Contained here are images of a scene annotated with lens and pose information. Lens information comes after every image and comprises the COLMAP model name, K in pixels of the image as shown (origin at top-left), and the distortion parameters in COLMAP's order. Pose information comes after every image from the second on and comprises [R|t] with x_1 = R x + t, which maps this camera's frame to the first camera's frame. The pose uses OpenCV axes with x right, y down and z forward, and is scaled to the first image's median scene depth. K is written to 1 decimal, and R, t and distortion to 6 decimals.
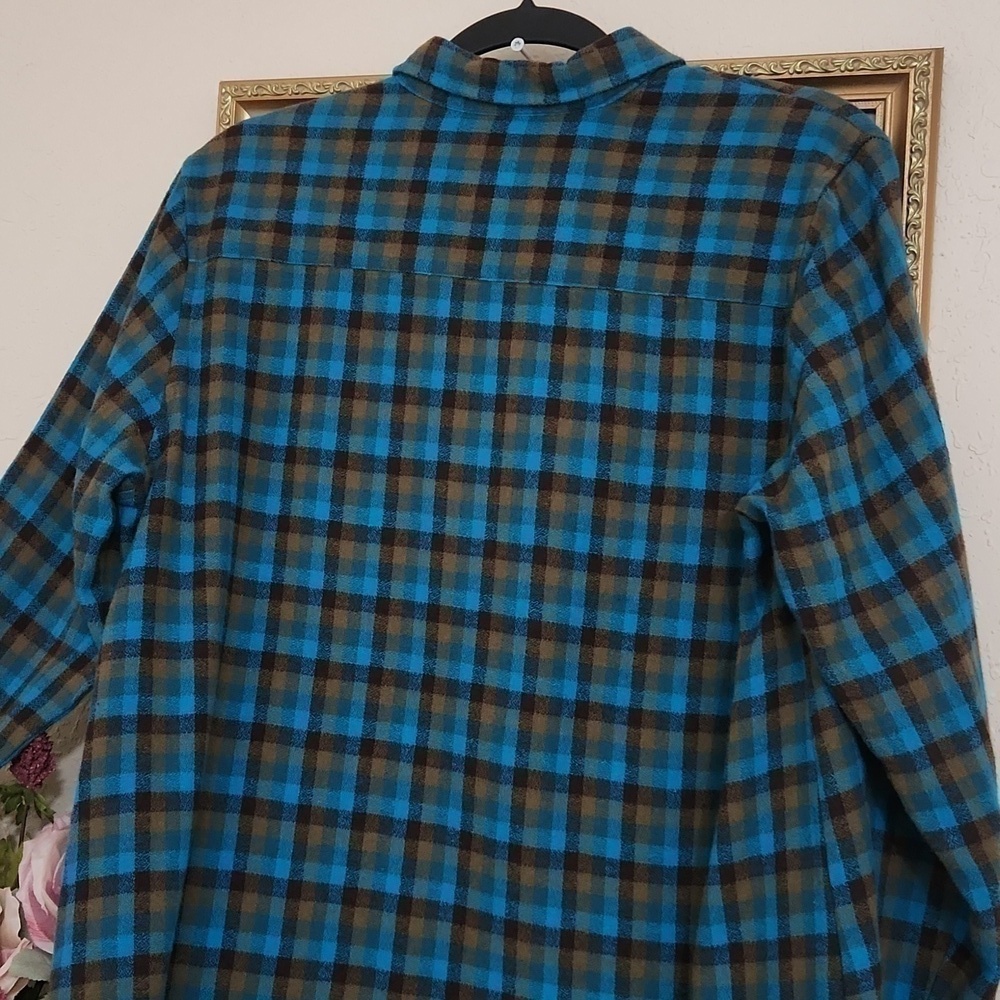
lens RADIAL K [[1518.3, 0, 496.6], [0, 1518.3, 495.1], [0, 0, 1]] dist [0.047108, 0.000000]
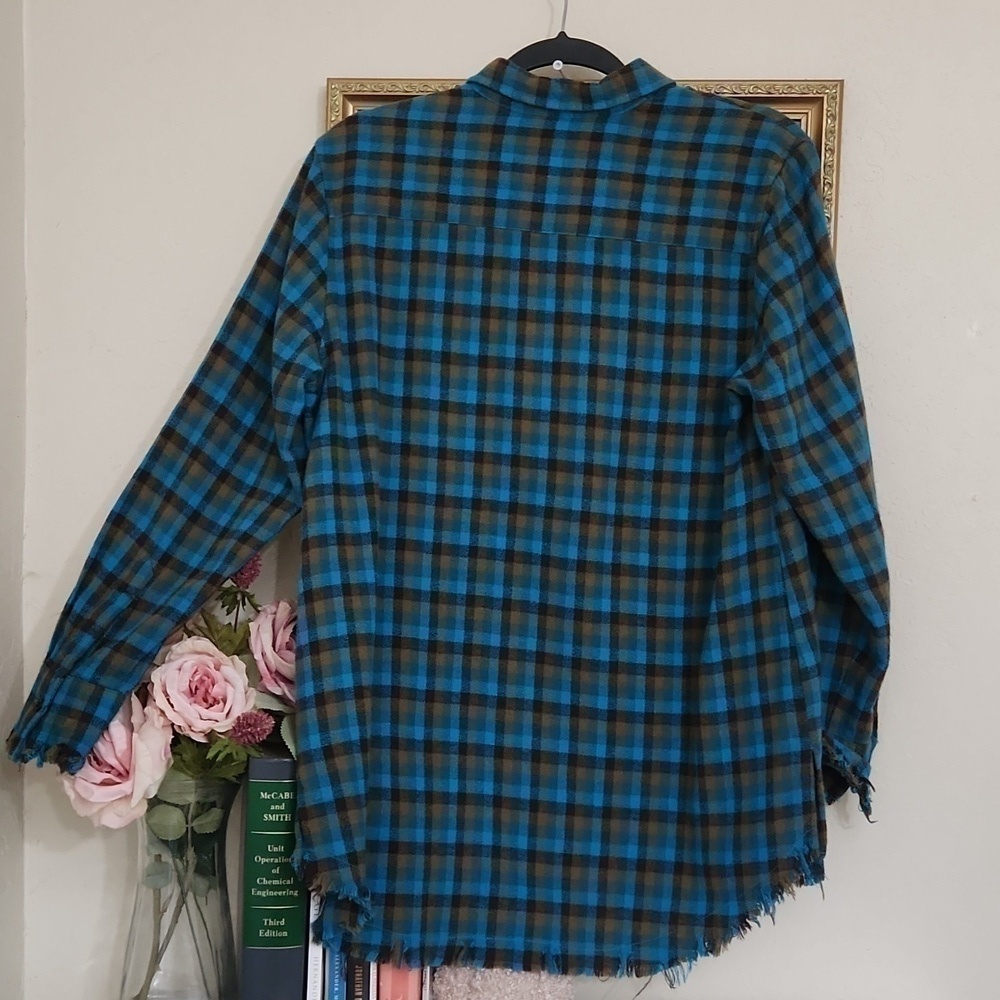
lens RADIAL K [[1518.3, 0, 503.2], [0, 1518.3, 502.2], [0, 0, 1]] dist [0.047108, 0.000000]
pose [[0.983505, -0.033522, 0.177746, -0.326448], [0.016310, 0.995109, 0.097428, -0.027474], [-0.180142, -0.092922, 0.979242, -0.466790]]
